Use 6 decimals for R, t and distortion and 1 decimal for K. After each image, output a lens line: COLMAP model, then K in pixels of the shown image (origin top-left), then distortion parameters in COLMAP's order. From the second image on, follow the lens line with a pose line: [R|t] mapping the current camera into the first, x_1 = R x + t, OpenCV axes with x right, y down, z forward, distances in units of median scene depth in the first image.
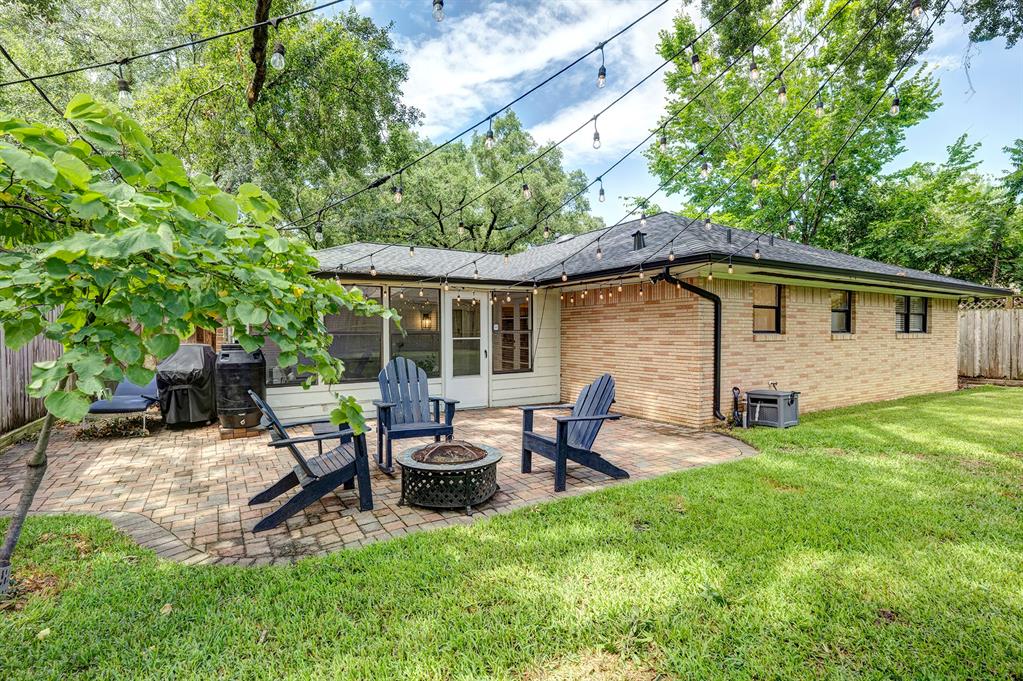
lens RADIAL K [[495.5, 0, 513.0], [0, 495.5, 337.7], [0, 0, 1]] dist [0.003315, 0.000175]
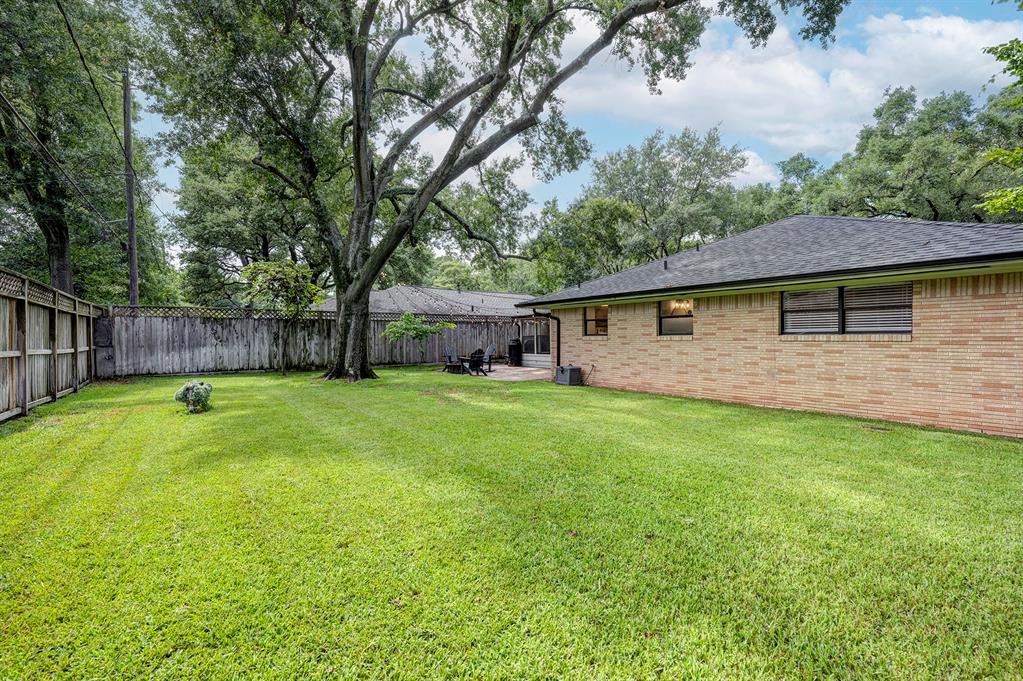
lens RADIAL K [[435.5, 0, 513.8], [0, 435.5, 339.7], [0, 0, 1]] dist [0.003268, 0.000163]
pose [[0.105432, 0.010078, -0.994375, 1.818321], [-0.002990, 0.999947, 0.009817, -0.007829], [0.994422, 0.001938, 0.105457, 0.561093]]
